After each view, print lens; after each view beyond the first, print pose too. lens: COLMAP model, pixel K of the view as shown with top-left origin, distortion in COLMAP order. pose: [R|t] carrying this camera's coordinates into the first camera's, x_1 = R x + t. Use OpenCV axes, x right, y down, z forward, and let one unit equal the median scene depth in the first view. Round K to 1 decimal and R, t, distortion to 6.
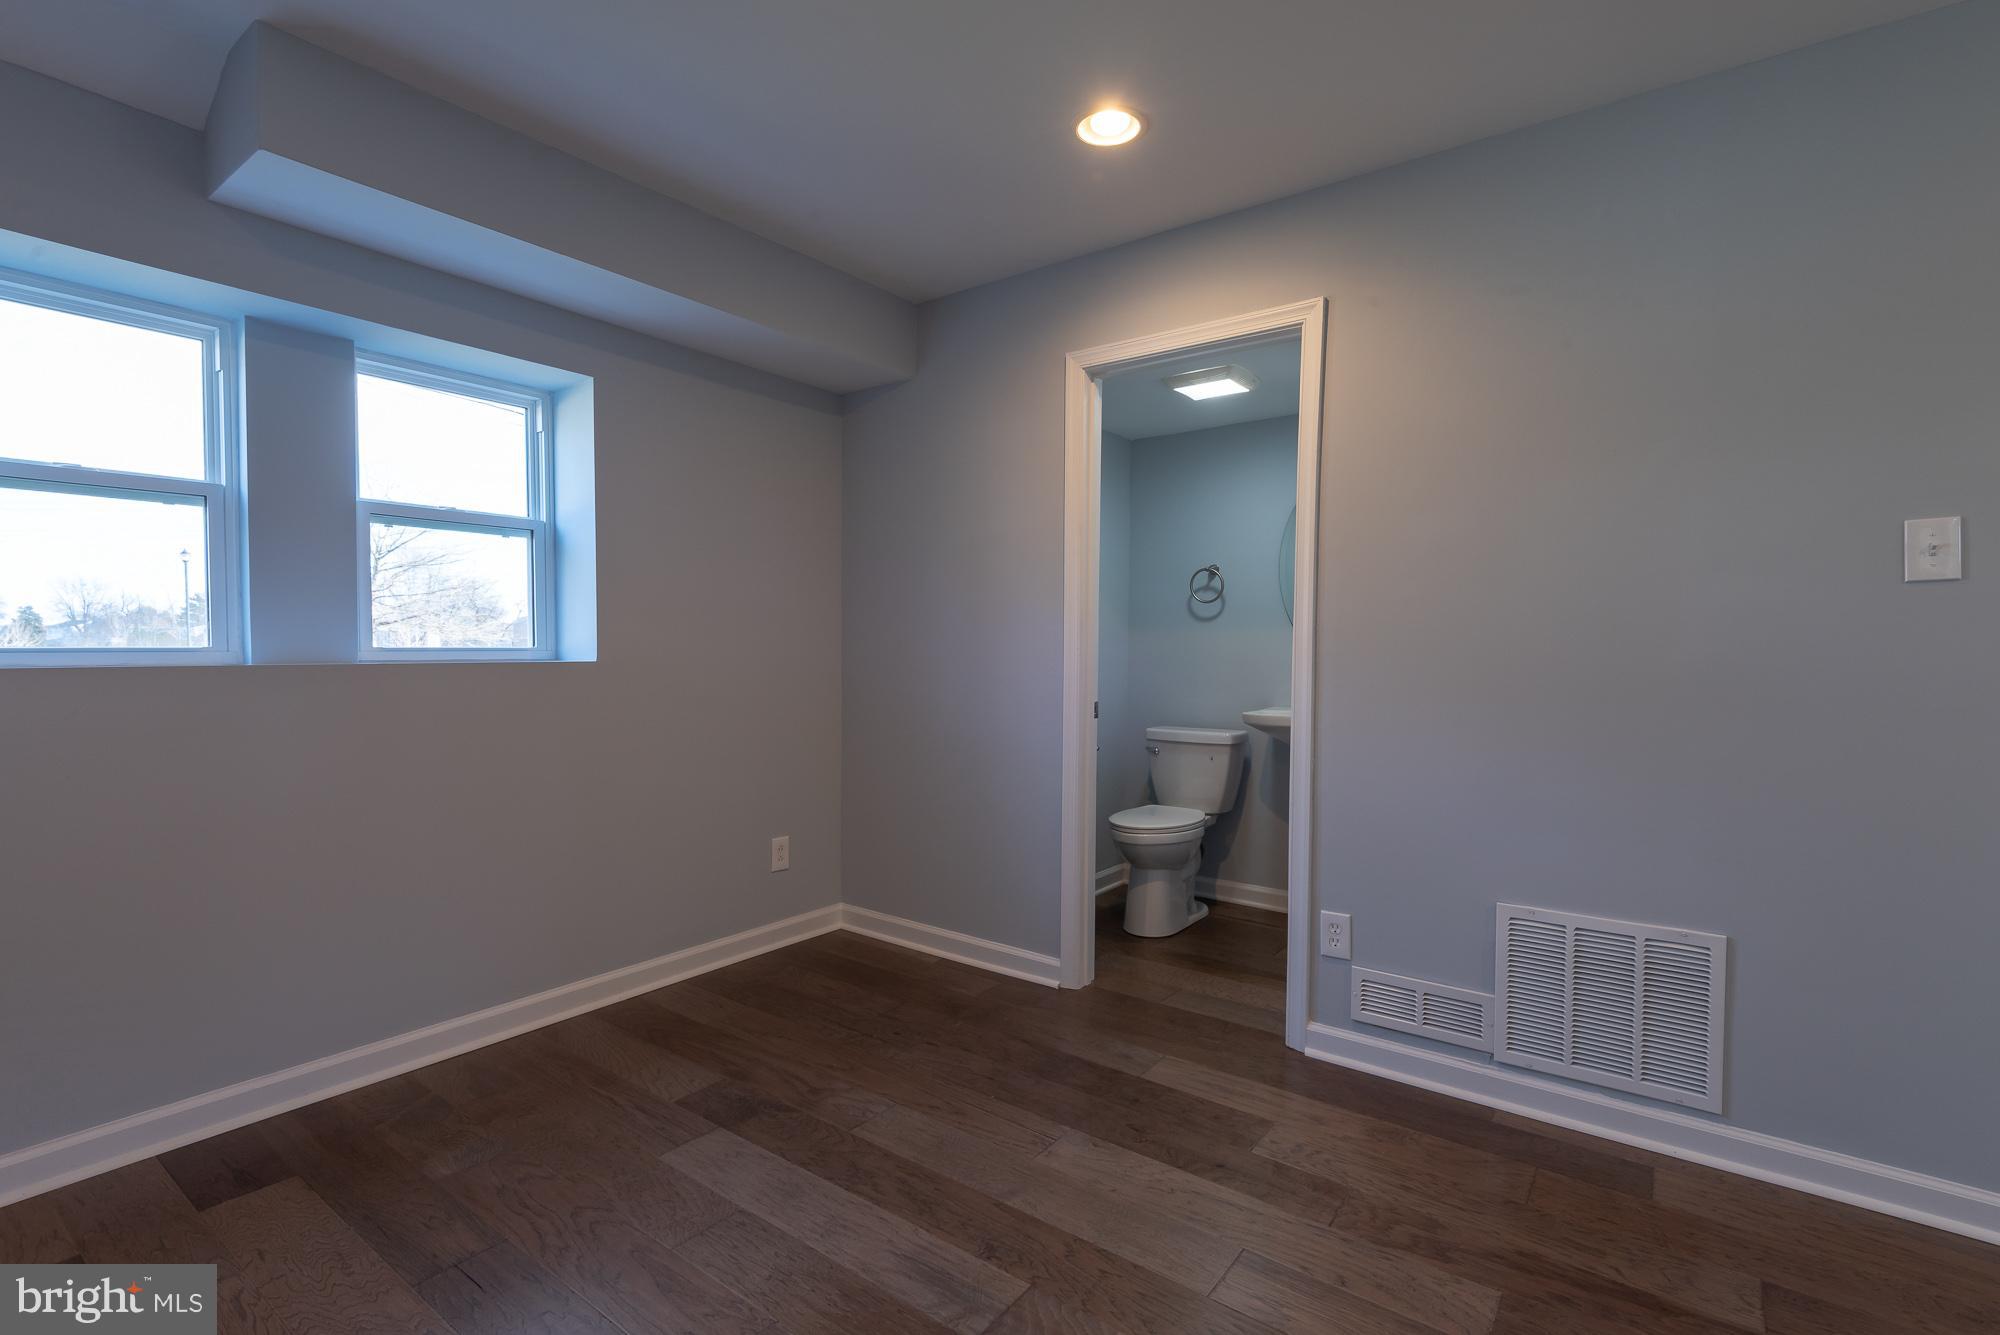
lens RADIAL K [[910.9, 0, 999.7], [0, 910.9, 664.0], [0, 0, 1]] dist [0.016073, -0.008331]
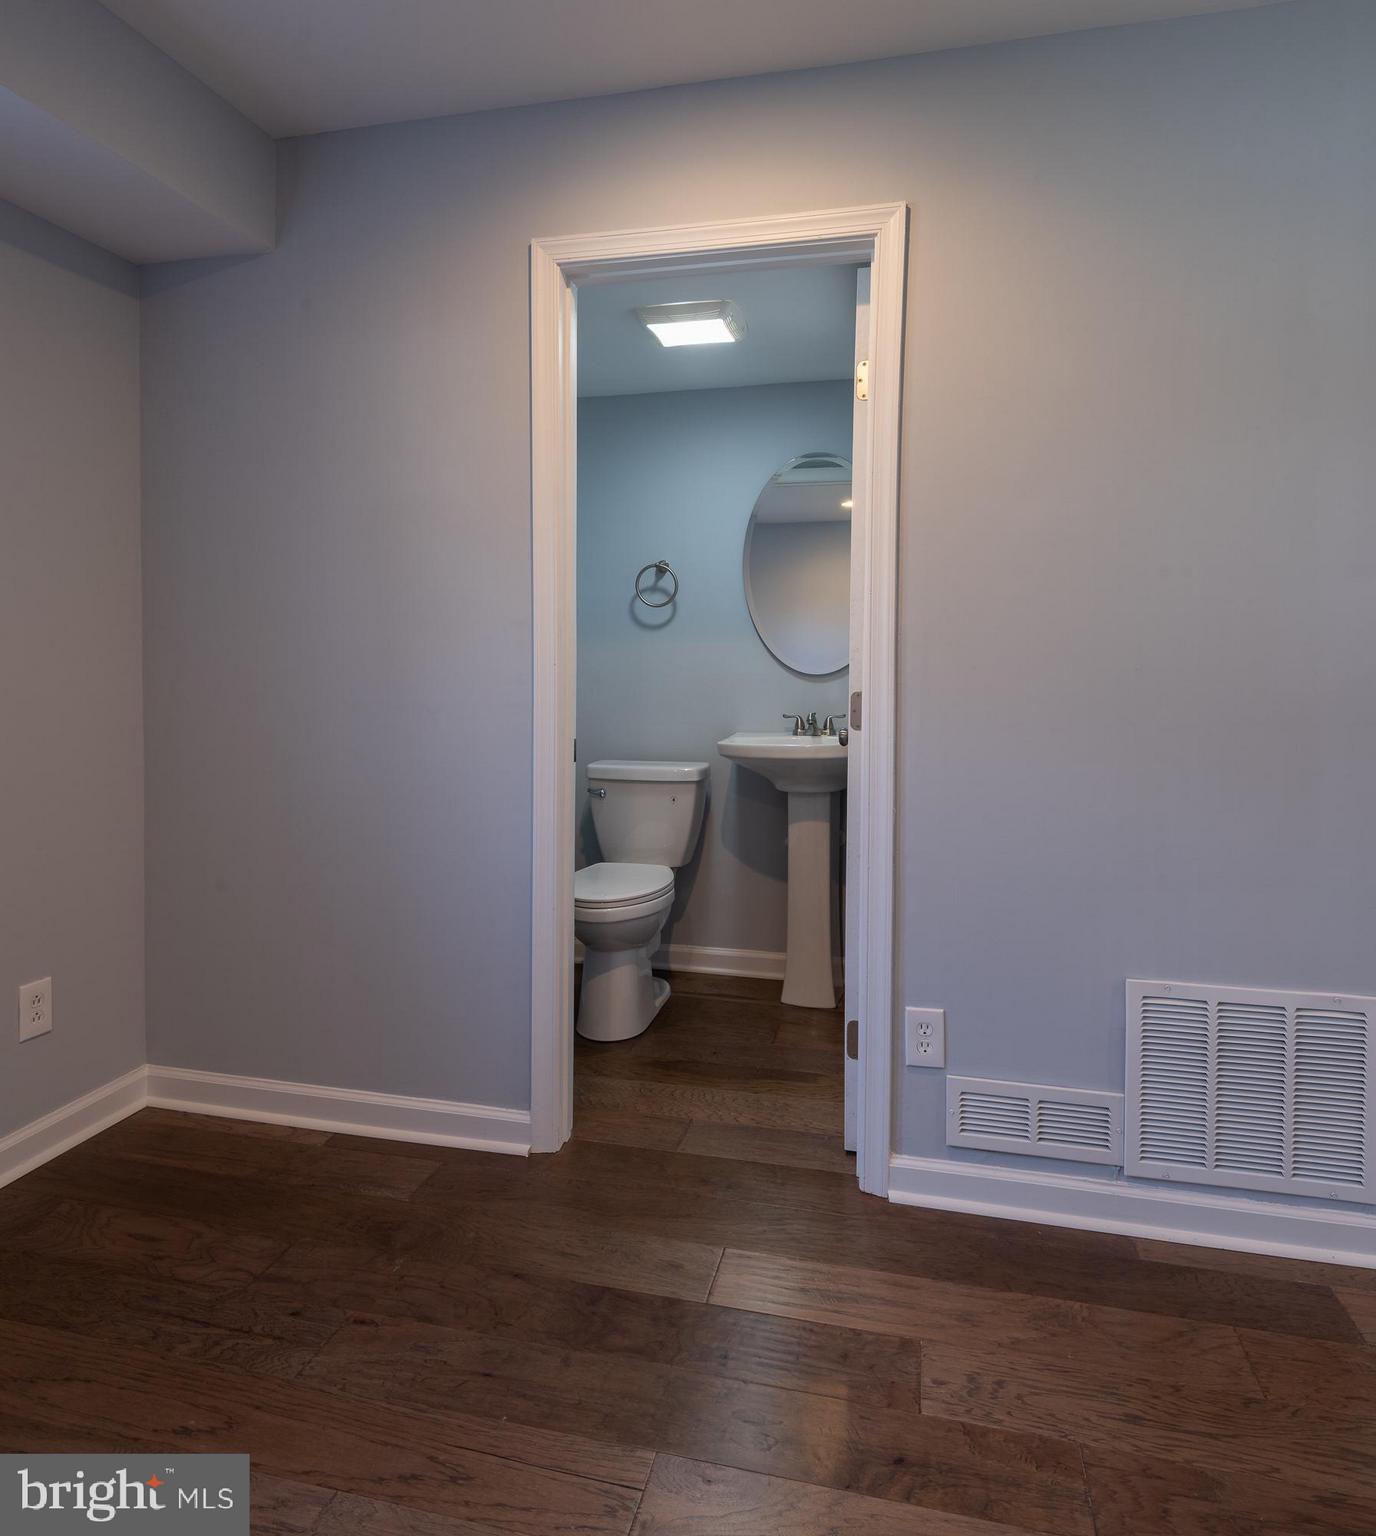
lens RADIAL K [[966.9, 0, 712.7], [0, 966.9, 678.3], [0, 0, 1]] dist [0.034077, -0.018934]
pose [[0.917343, -0.010611, 0.397957, -0.103999], [0.009507, 0.999944, 0.004747, -0.010059], [-0.397985, -0.000572, 0.917392, 0.278858]]
